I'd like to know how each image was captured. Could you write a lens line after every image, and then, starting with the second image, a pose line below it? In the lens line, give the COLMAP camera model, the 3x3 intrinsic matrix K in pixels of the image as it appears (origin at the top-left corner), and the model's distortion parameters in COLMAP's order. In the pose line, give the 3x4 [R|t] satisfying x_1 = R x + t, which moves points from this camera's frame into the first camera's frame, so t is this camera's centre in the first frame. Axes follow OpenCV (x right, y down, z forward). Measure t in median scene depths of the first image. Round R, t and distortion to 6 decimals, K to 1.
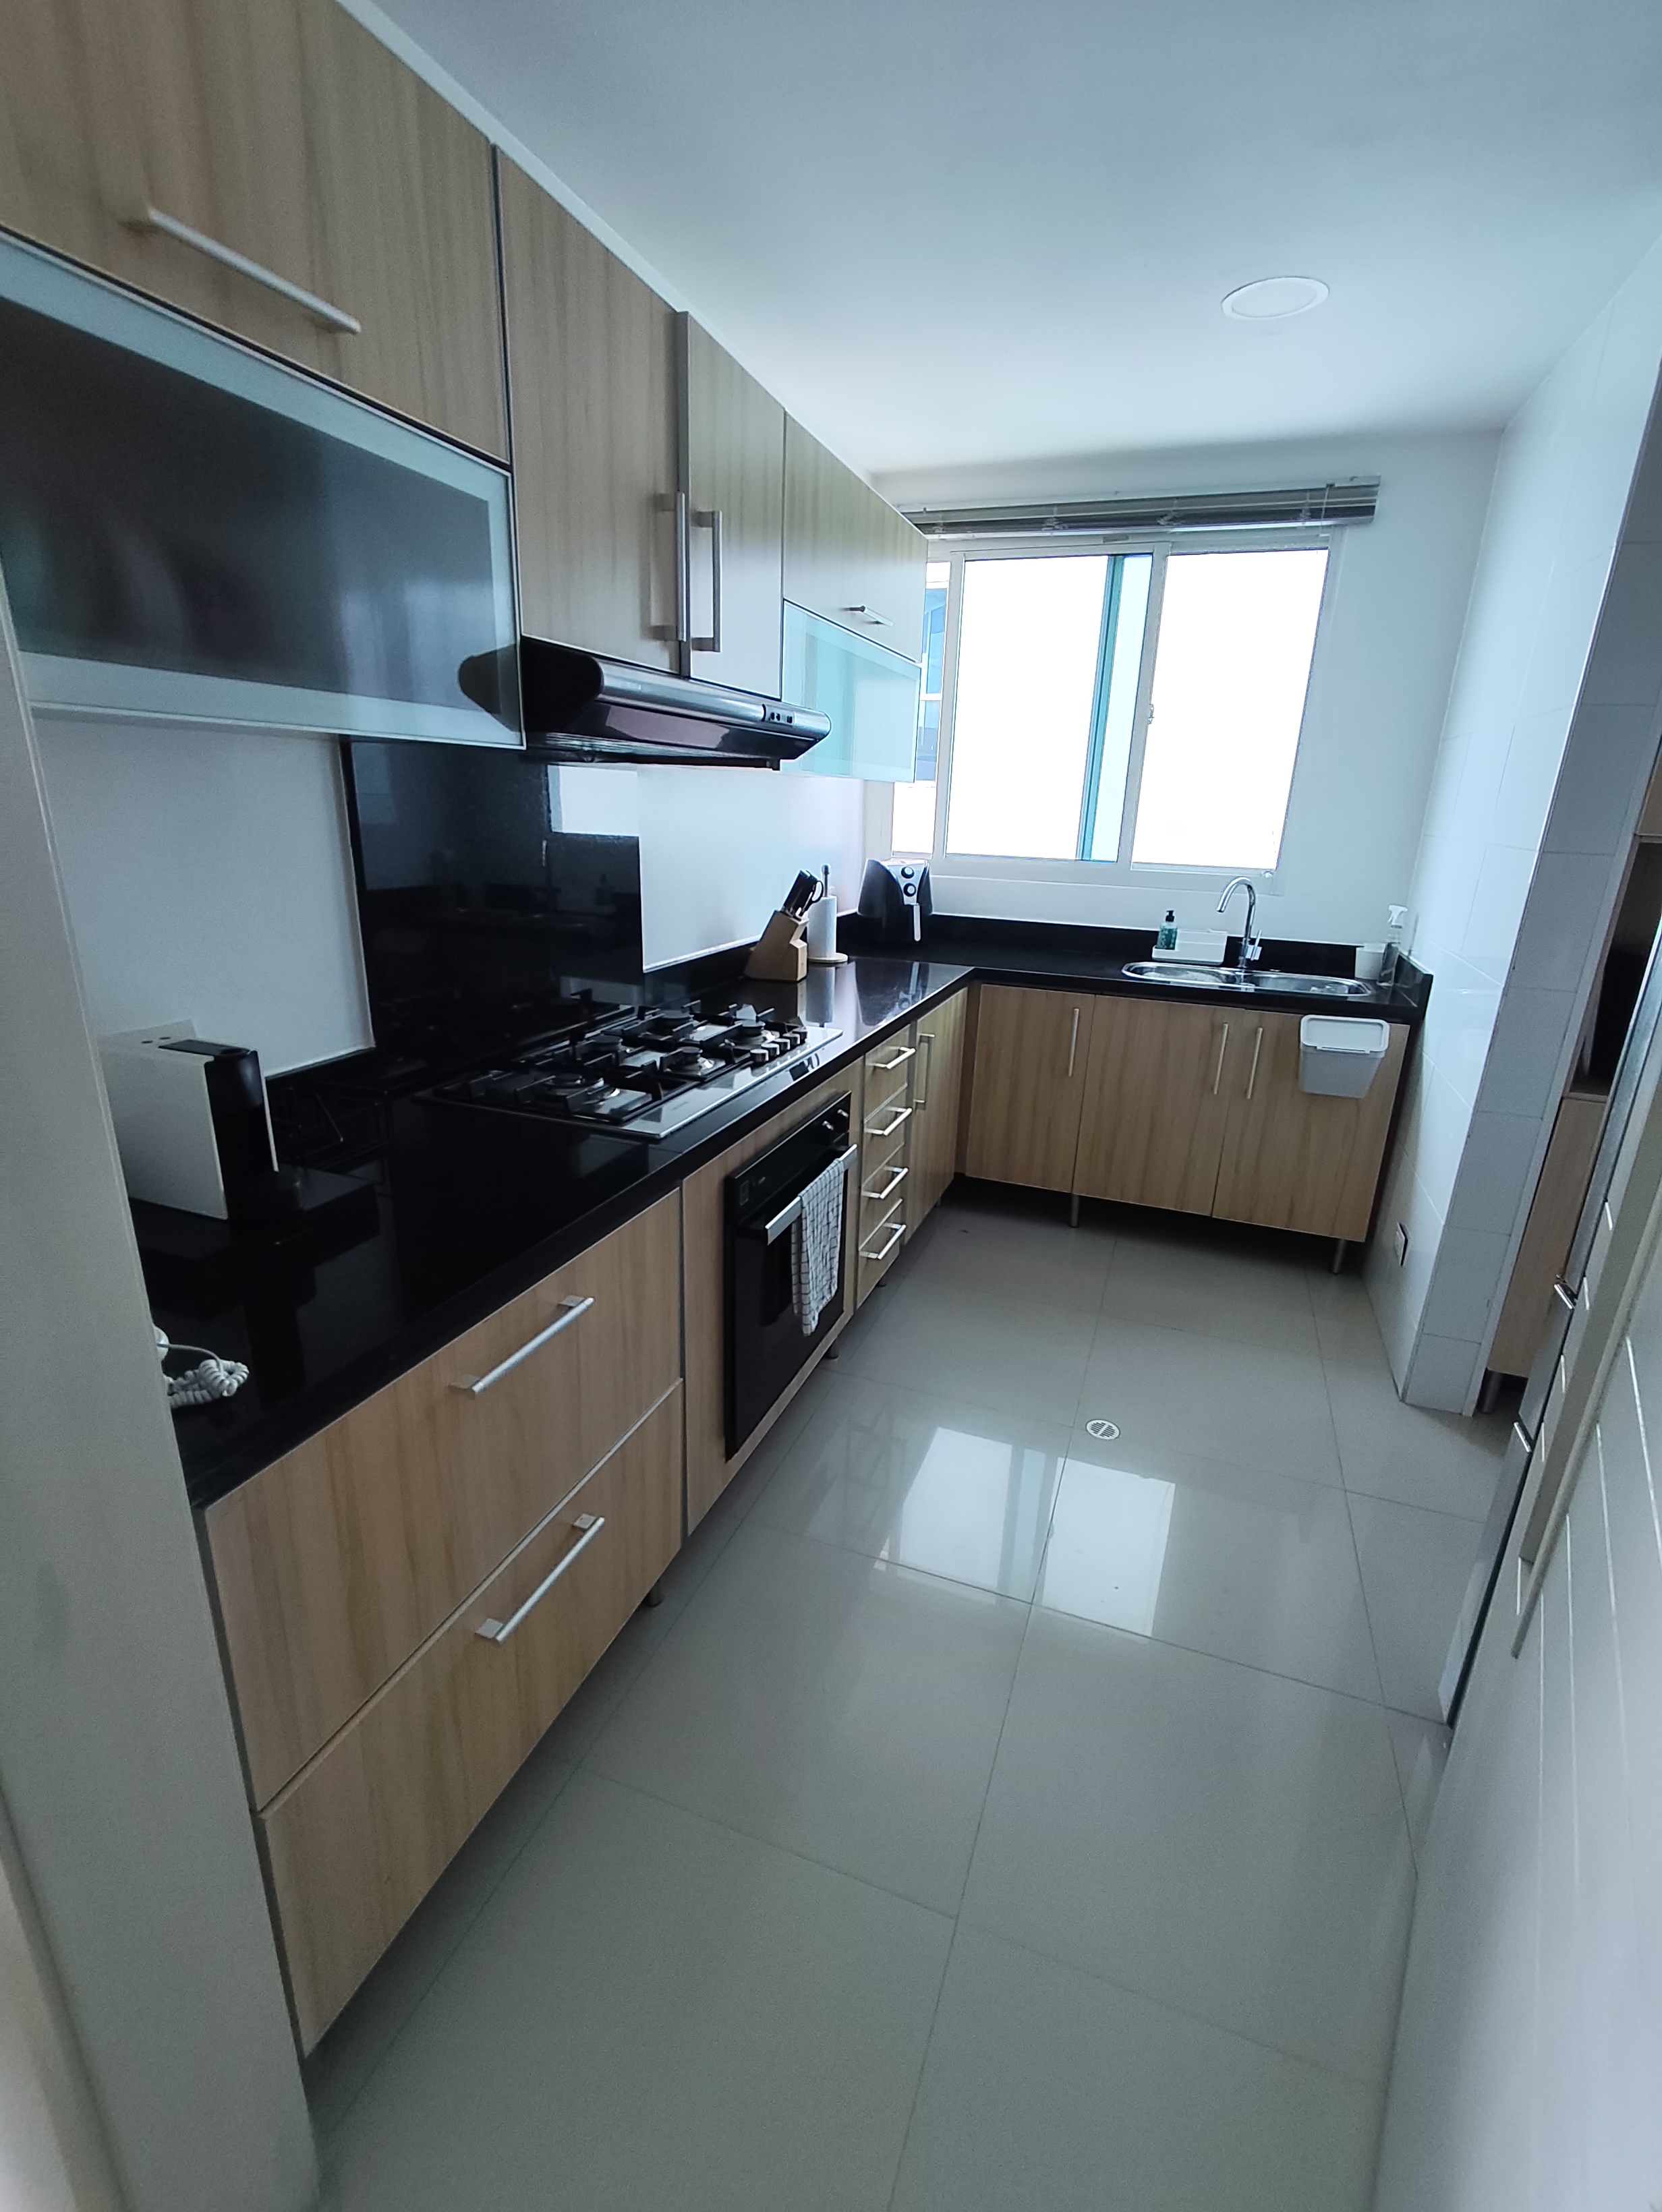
lens RADIAL K [[967.6, 0, 831.0], [0, 967.6, 1106.0], [0, 0, 1]] dist [-0.001670, -0.000179]
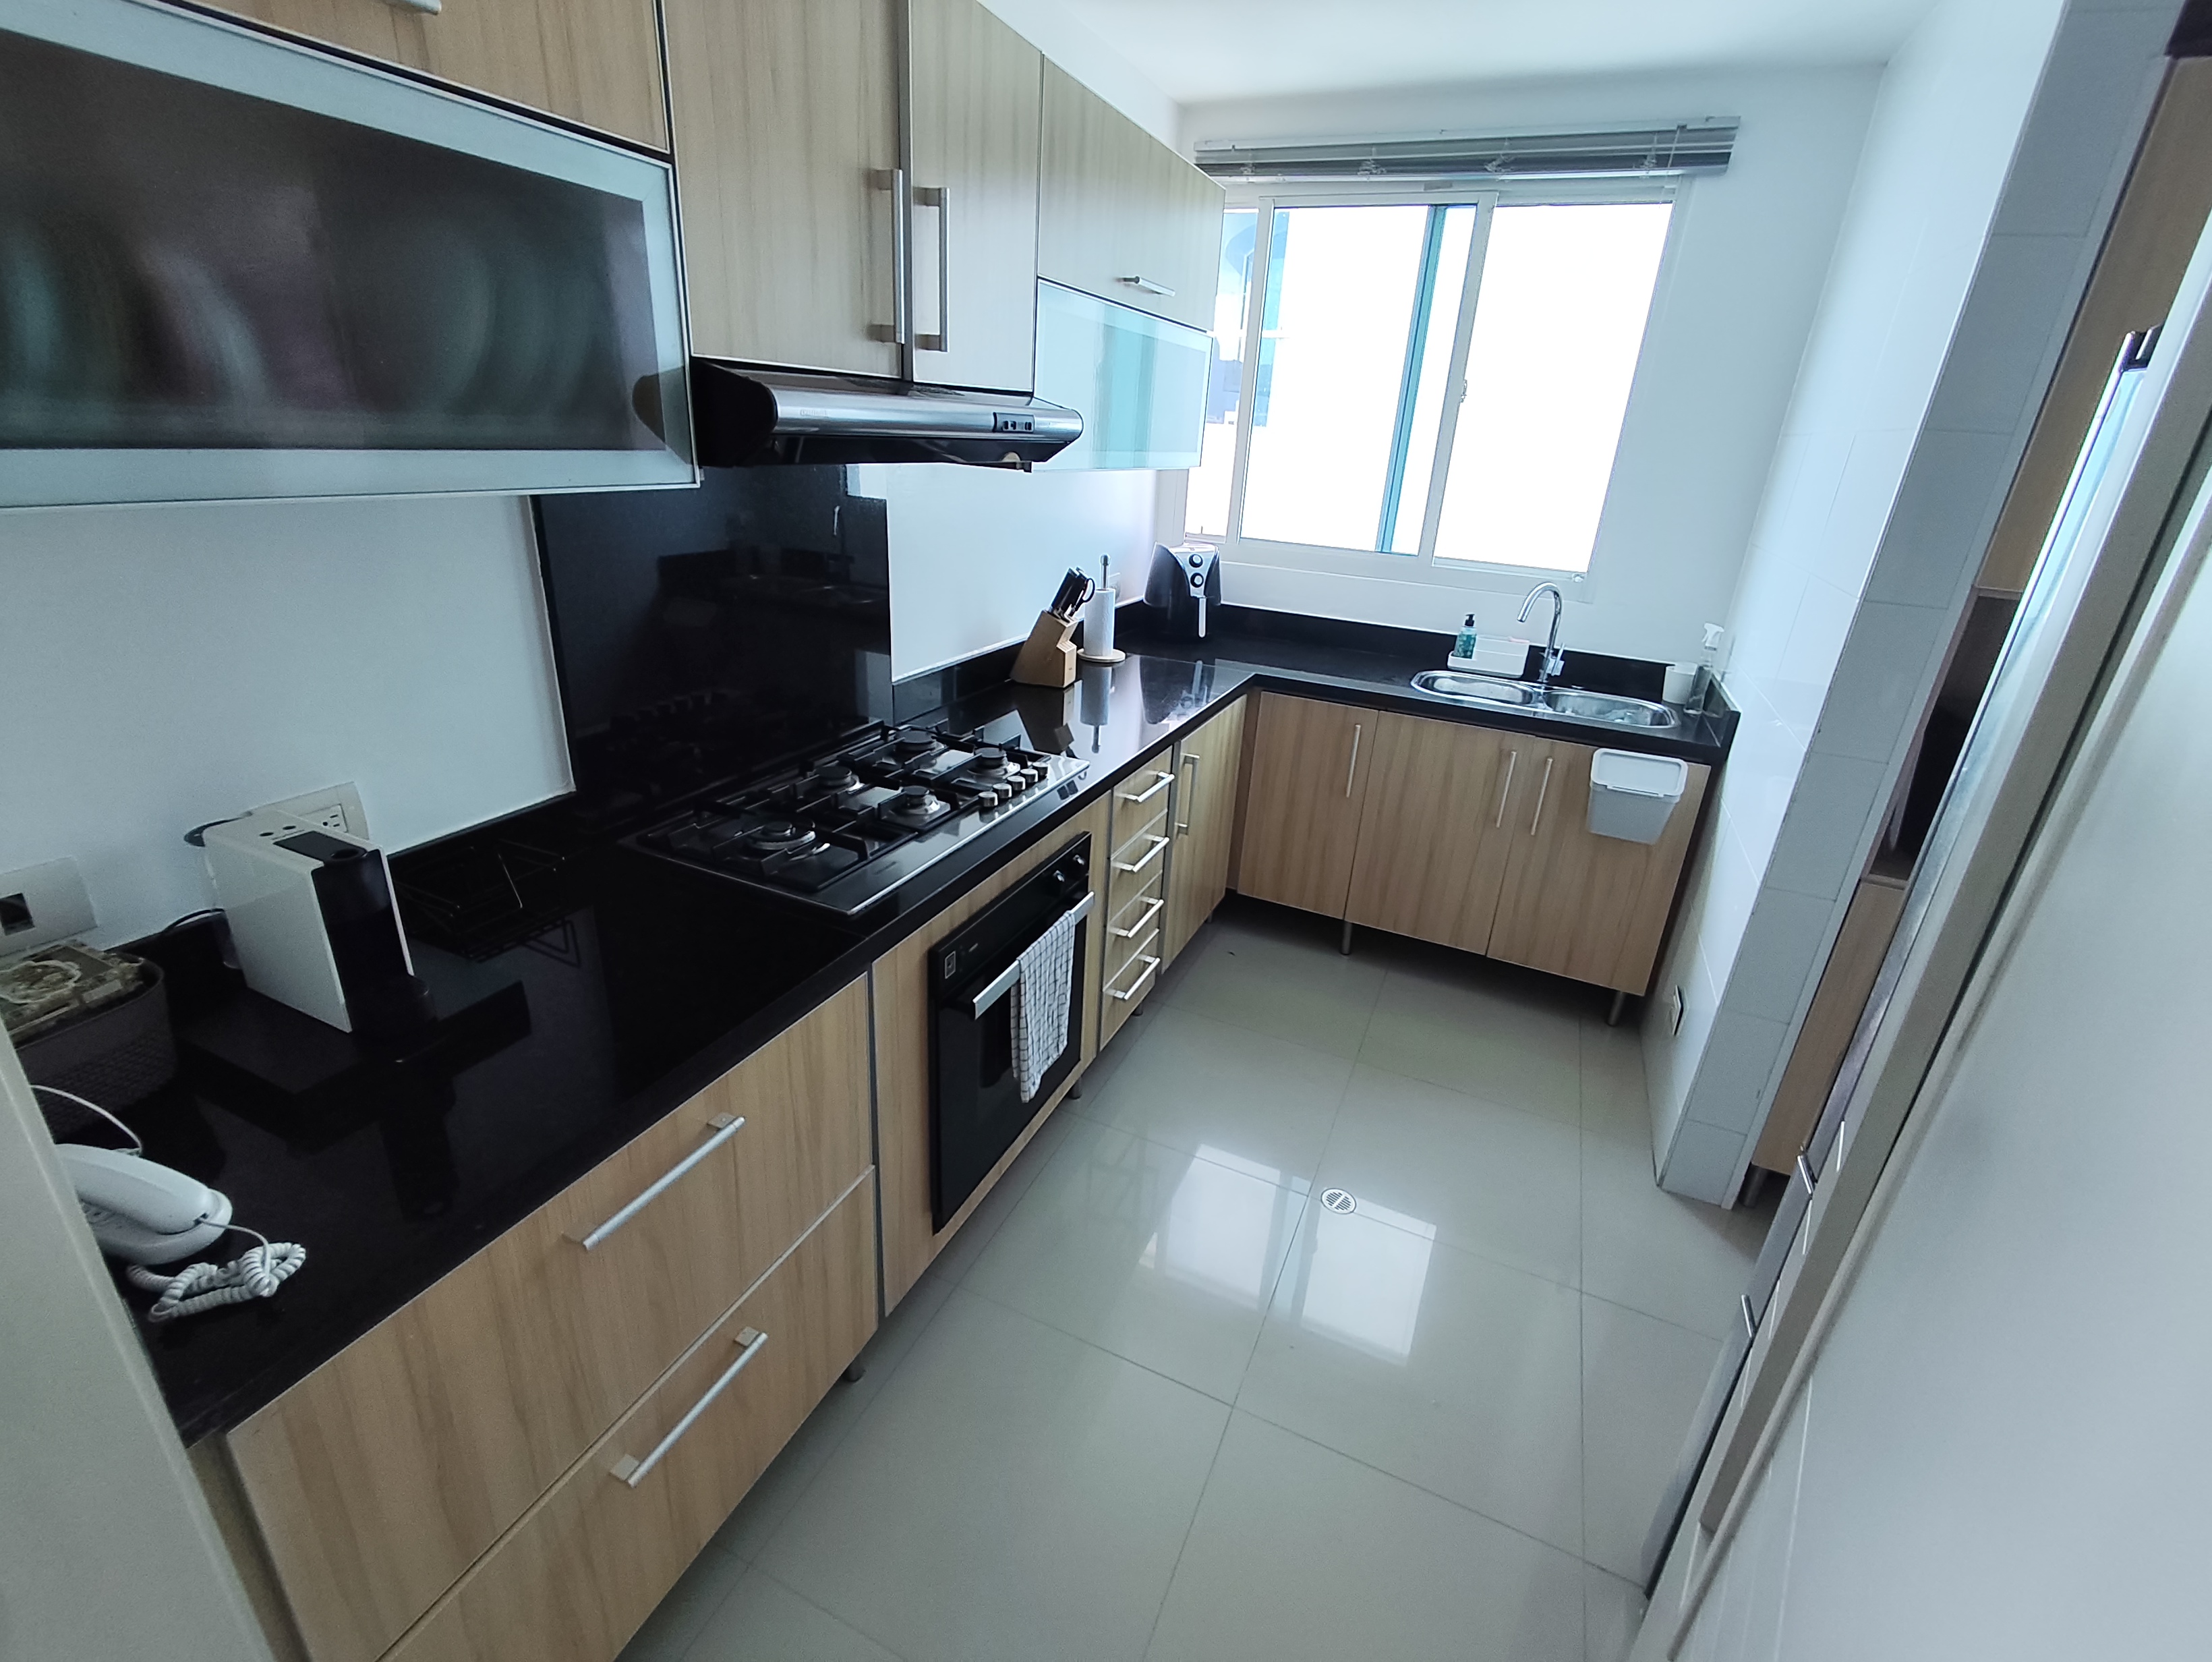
lens RADIAL K [[967.6, 0, 1116.0], [0, 967.6, 845.1], [0, 0, 1]] dist [-0.001670, -0.000179]
pose [[0.998882, 0.026599, -0.039078, 0.070493], [-0.022923, 0.995524, 0.091689, -0.078491], [0.041342, -0.090691, 0.995021, 0.055523]]
